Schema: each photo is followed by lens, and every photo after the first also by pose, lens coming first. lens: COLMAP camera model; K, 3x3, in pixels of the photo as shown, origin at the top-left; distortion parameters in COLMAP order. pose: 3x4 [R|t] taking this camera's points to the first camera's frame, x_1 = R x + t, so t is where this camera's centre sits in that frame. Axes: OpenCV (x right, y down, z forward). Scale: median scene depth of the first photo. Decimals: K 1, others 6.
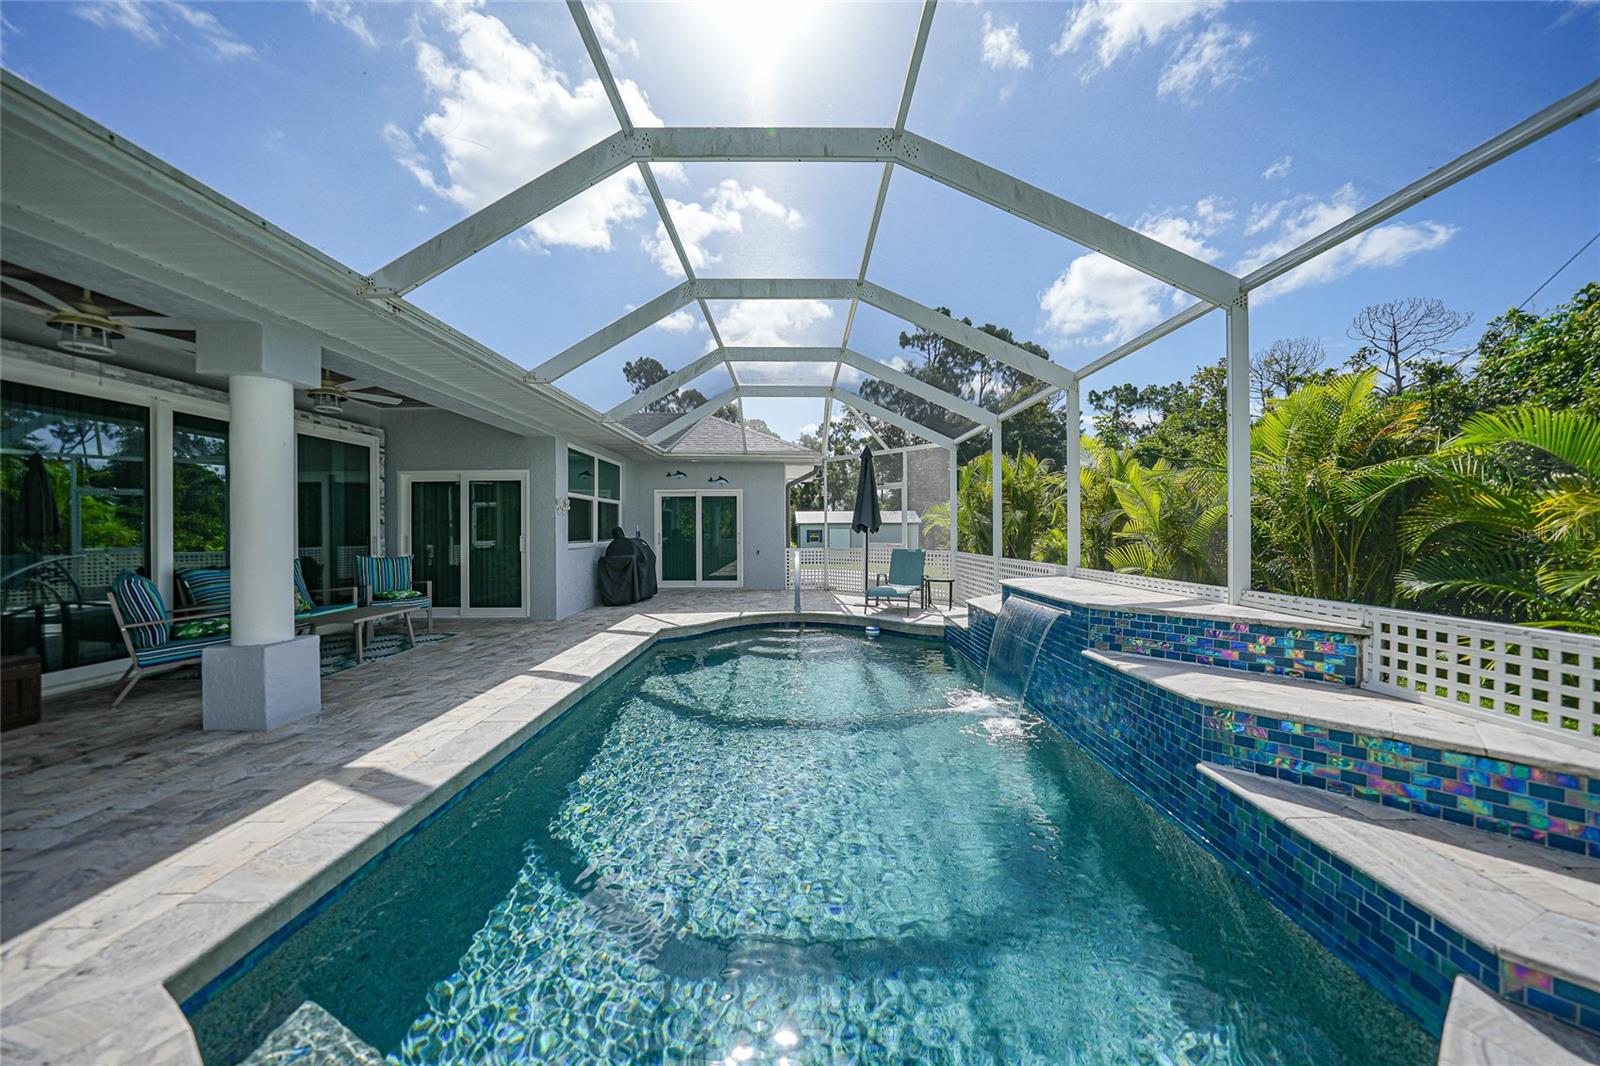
lens RADIAL K [[555.2, 0, 800.5], [0, 555.2, 527.8], [0, 0, 1]] dist [-0.021065, 0.004023]
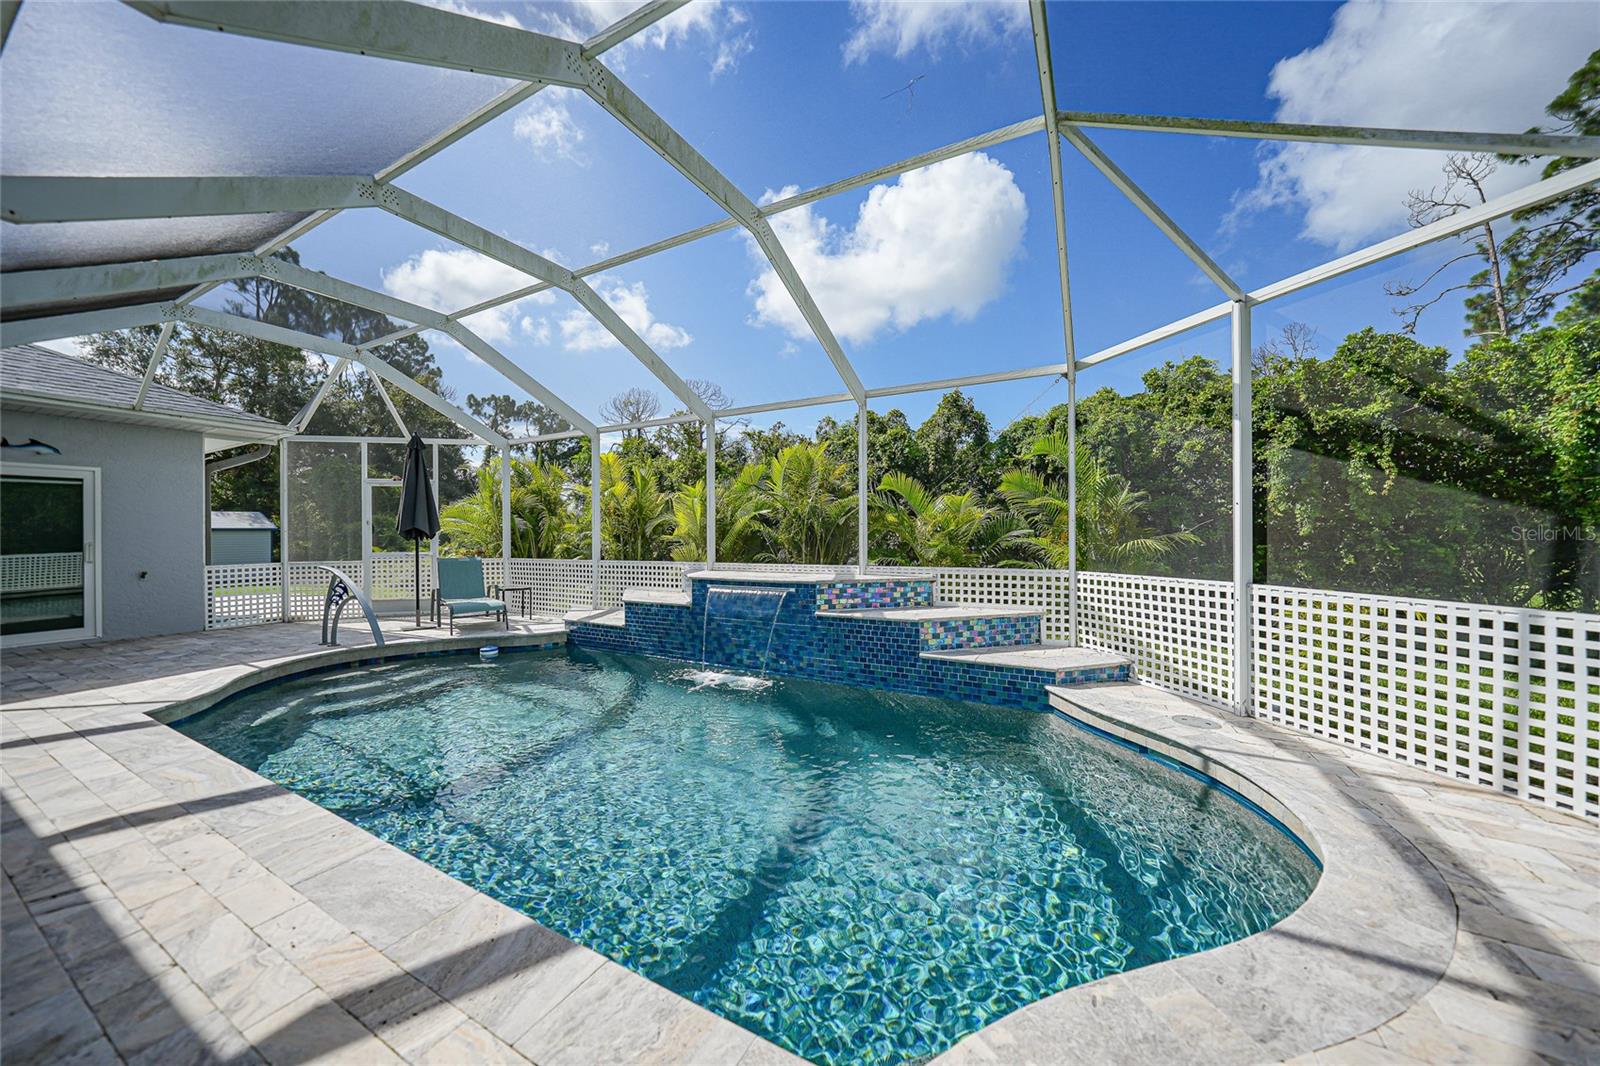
lens RADIAL K [[555.2, 0, 800.4], [0, 555.2, 532.2], [0, 0, 1]] dist [-0.021065, 0.004023]
pose [[0.481890, -0.001274, 0.876231, -0.386118], [0.005329, 0.999985, -0.001477, 0.002357], [-0.876216, 0.005382, 0.481889, 0.140973]]
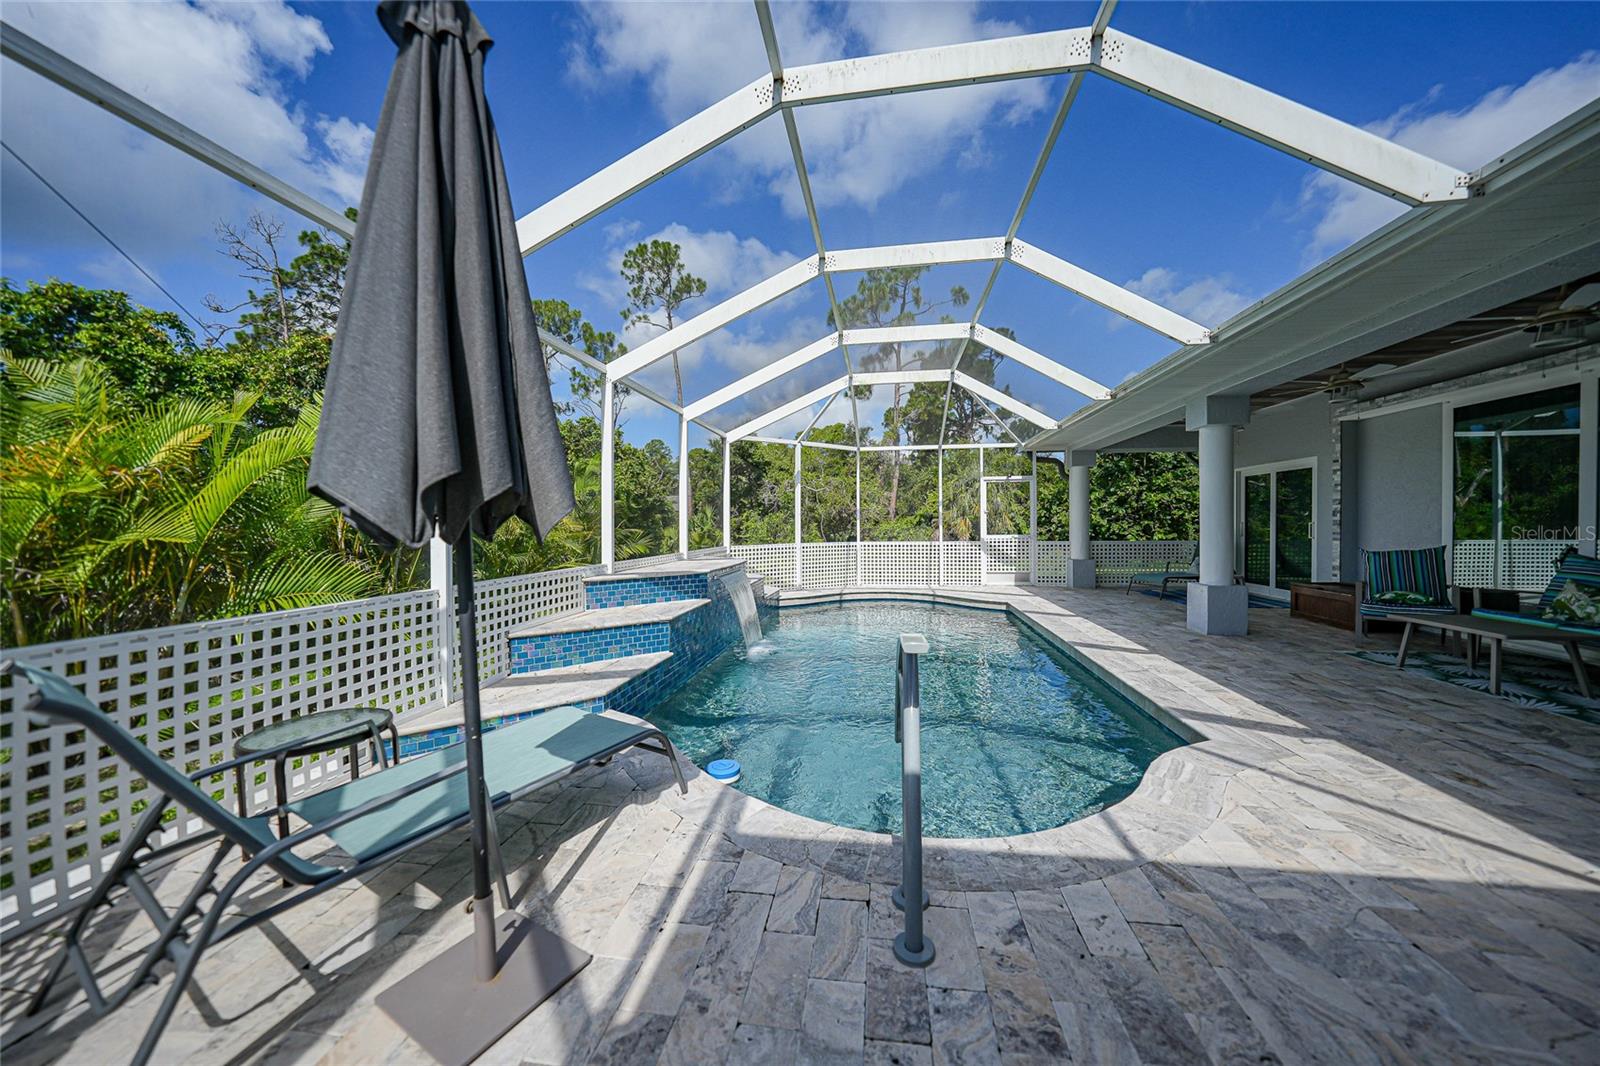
lens RADIAL K [[555.2, 0, 804.4], [0, 555.2, 531.8], [0, 0, 1]] dist [-0.021065, 0.004023]
pose [[-0.988633, 0.011180, 0.149932, 0.001685], [0.012869, 0.999864, 0.010304, 0.006881], [-0.149797, 0.012117, -0.988643, 1.378228]]
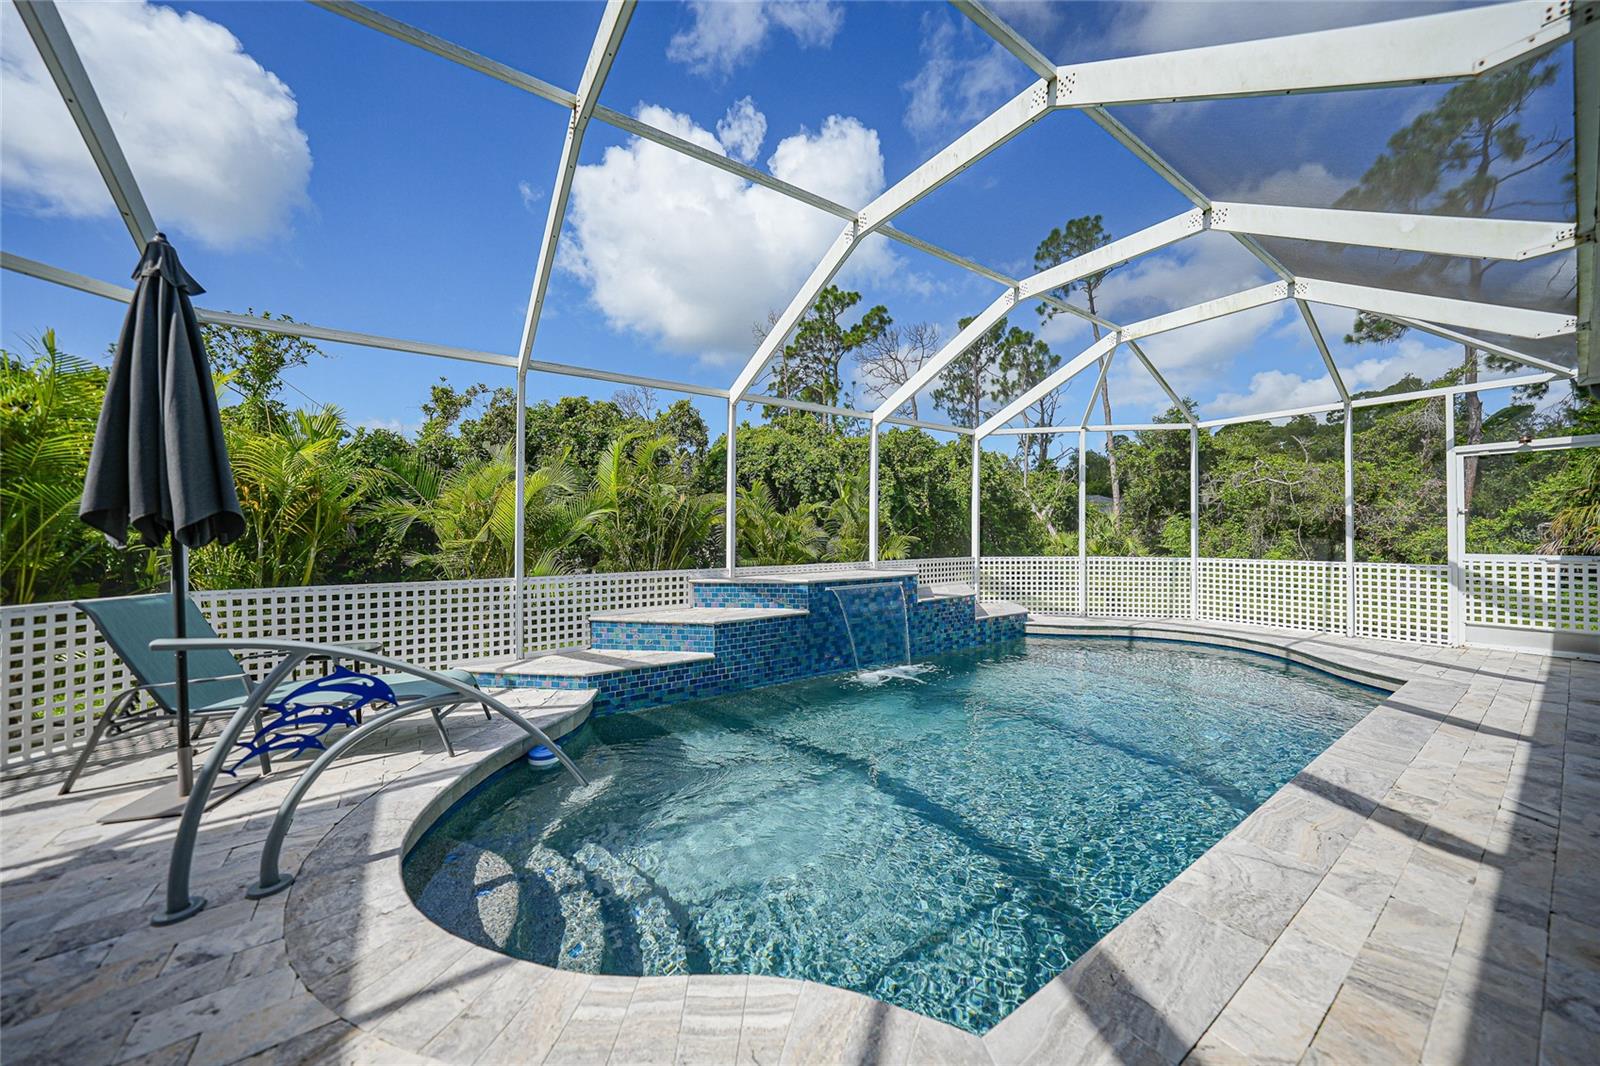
lens RADIAL K [[555.2, 0, 803.1], [0, 555.2, 531.9], [0, 0, 1]] dist [-0.021065, 0.004023]
pose [[-0.565963, 0.007006, 0.824401, -0.352458], [0.004031, 0.999975, -0.005731, 0.004873], [-0.824421, 0.000080, -0.565977, 1.079935]]
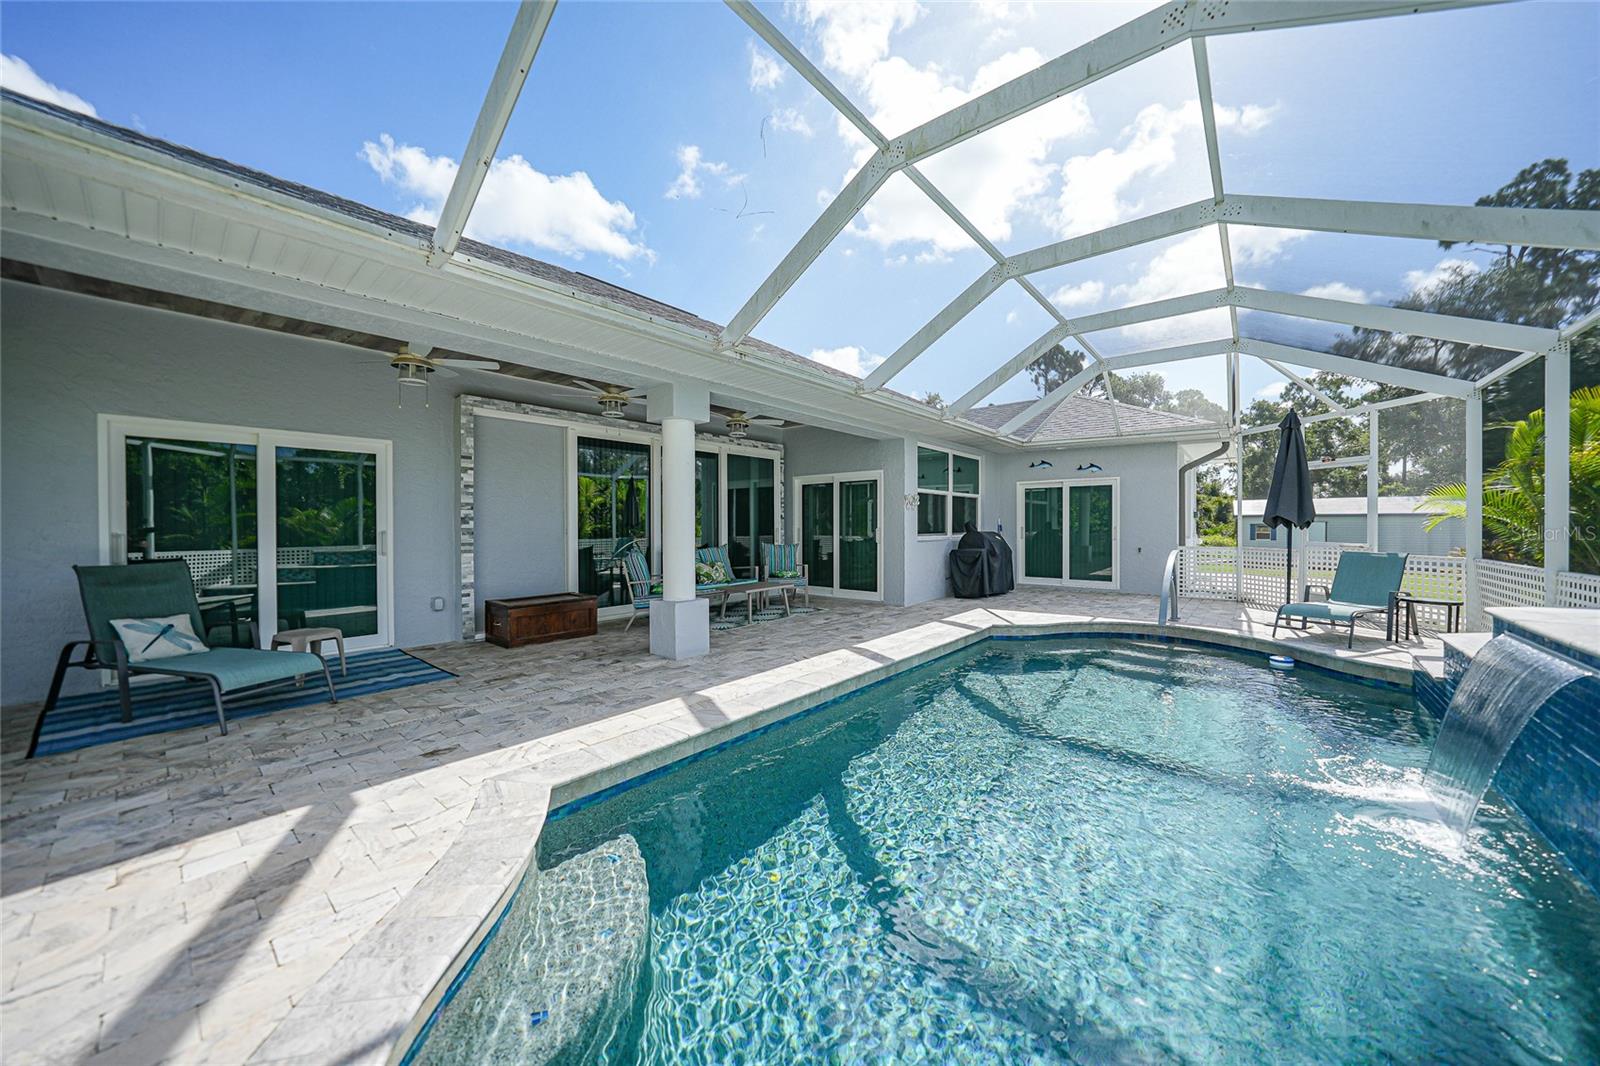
lens RADIAL K [[555.2, 0, 801.2], [0, 555.2, 531.5], [0, 0, 1]] dist [-0.021065, 0.004023]
pose [[0.765032, 0.010857, -0.643901, 0.110764], [0.001497, 0.999825, 0.018637, -0.001195], [0.643990, -0.015222, 0.764882, 0.035684]]
